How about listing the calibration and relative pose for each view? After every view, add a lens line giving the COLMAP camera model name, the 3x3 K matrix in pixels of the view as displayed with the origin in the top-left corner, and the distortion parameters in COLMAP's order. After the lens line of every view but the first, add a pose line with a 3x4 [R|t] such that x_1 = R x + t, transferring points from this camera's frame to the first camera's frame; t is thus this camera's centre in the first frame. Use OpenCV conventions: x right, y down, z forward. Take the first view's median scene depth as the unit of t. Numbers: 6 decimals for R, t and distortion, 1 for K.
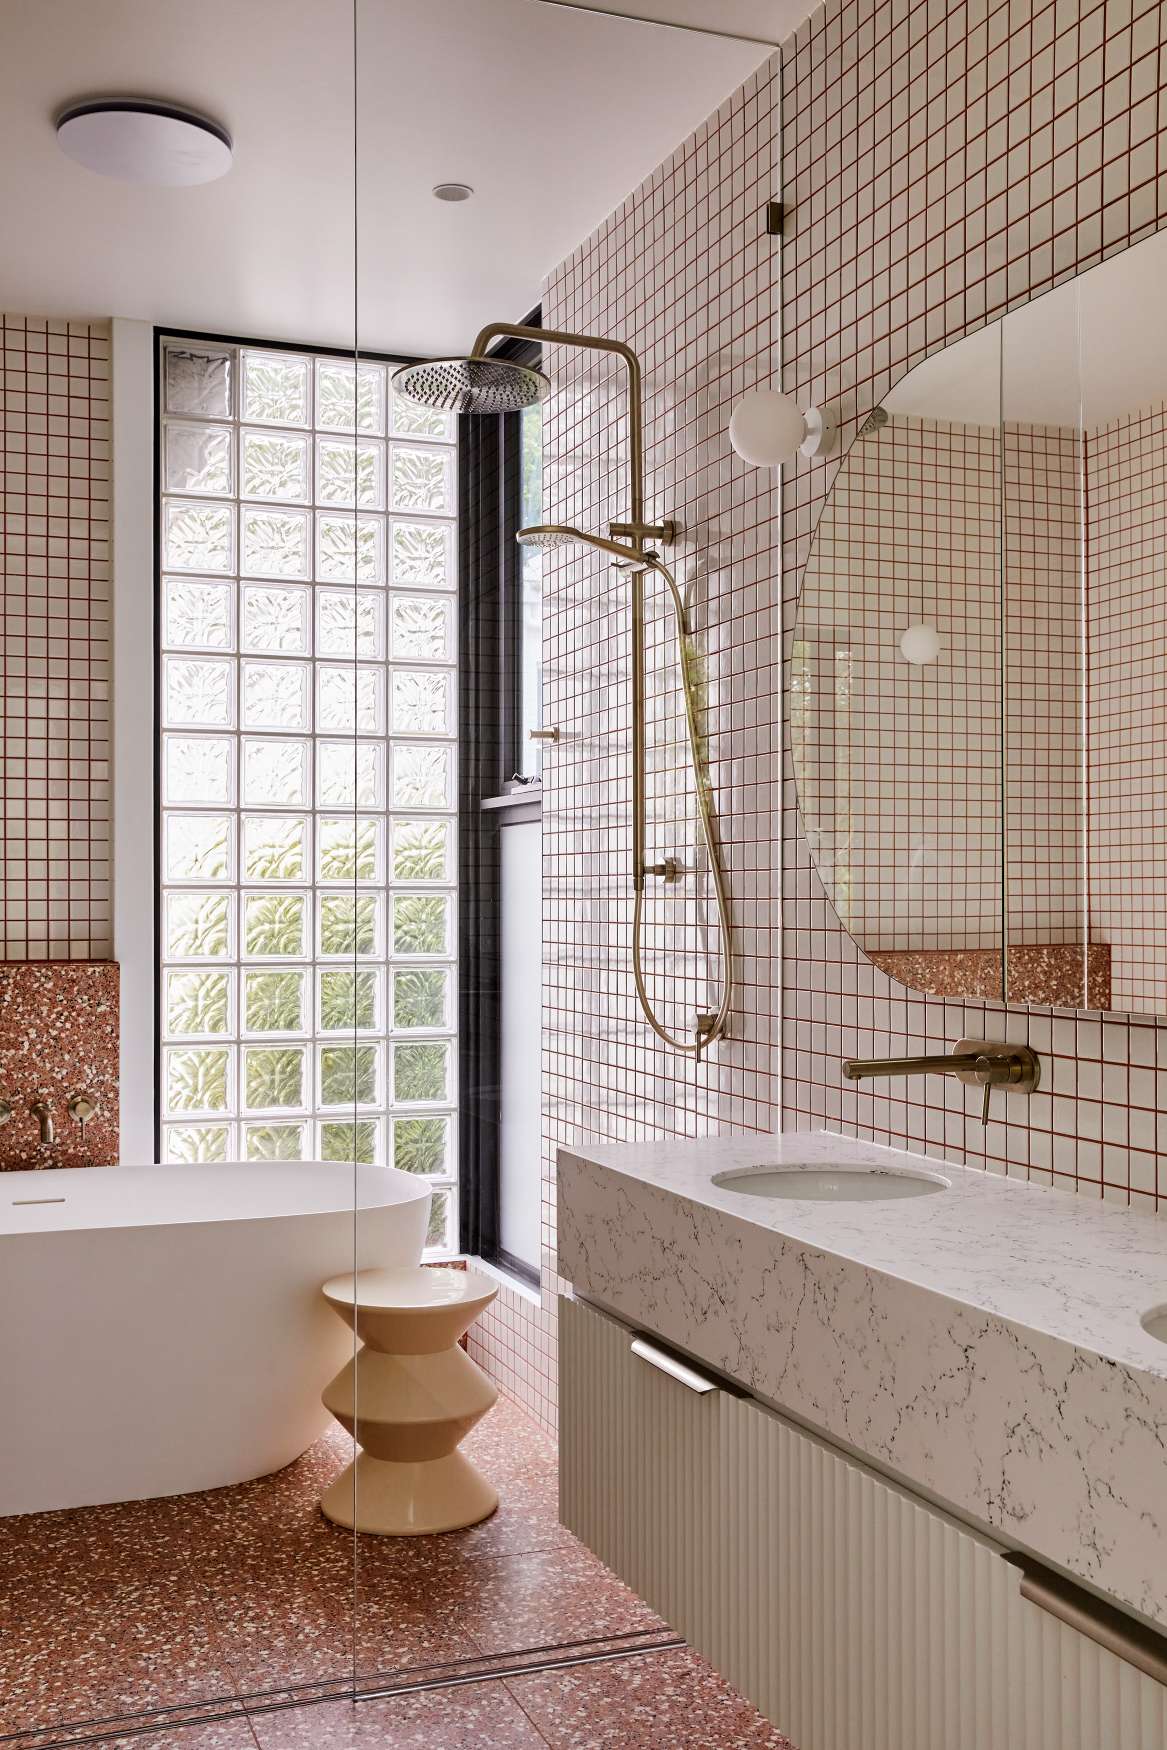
lens RADIAL K [[1737.1, 0, 583.5], [0, 1737.1, 875.0], [0, 0, 1]] dist [0.002376, 0.038308]
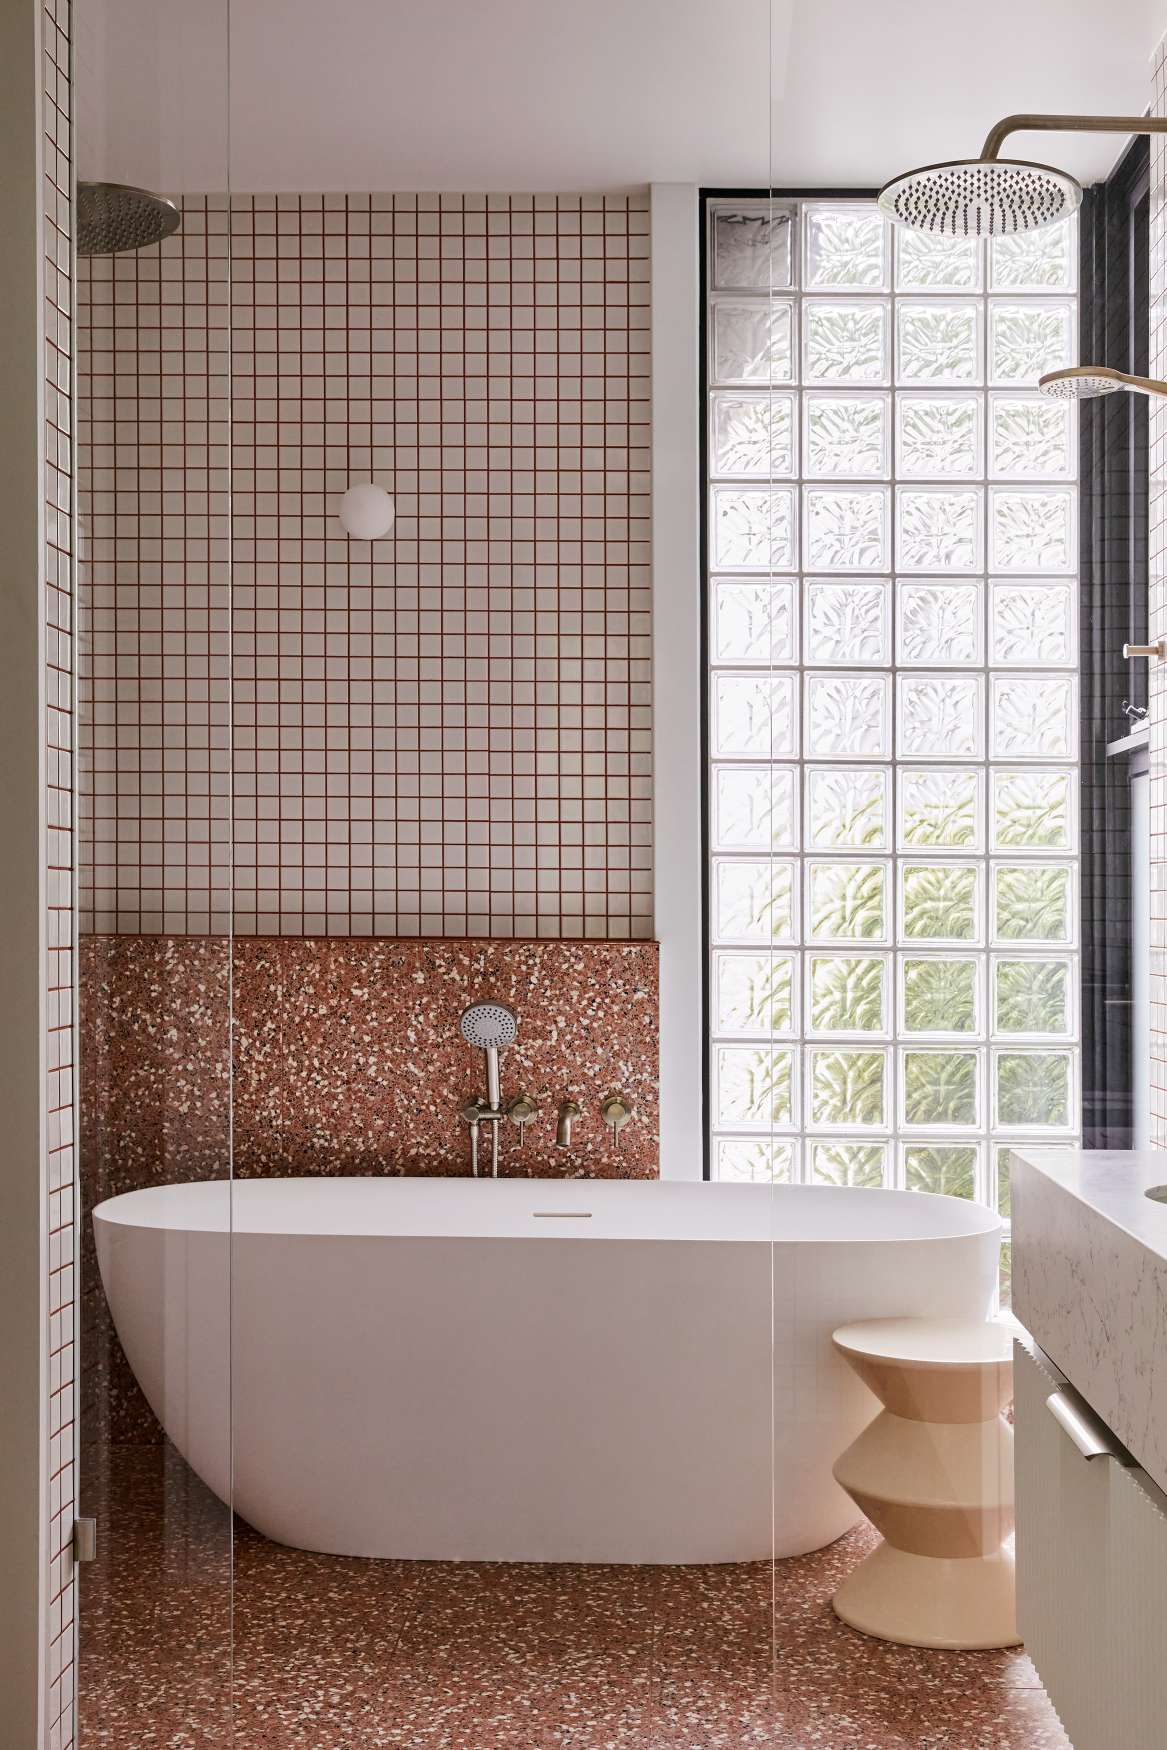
lens RADIAL K [[2193.7, 0, 583.5], [0, 2193.7, 875.0], [0, 0, 1]] dist [0.000716, 0.057379]
pose [[0.925843, 0.008711, -0.377809, 0.105625], [-0.002654, 0.999859, 0.016552, -0.000480], [0.377900, -0.014322, 0.925736, -0.010267]]
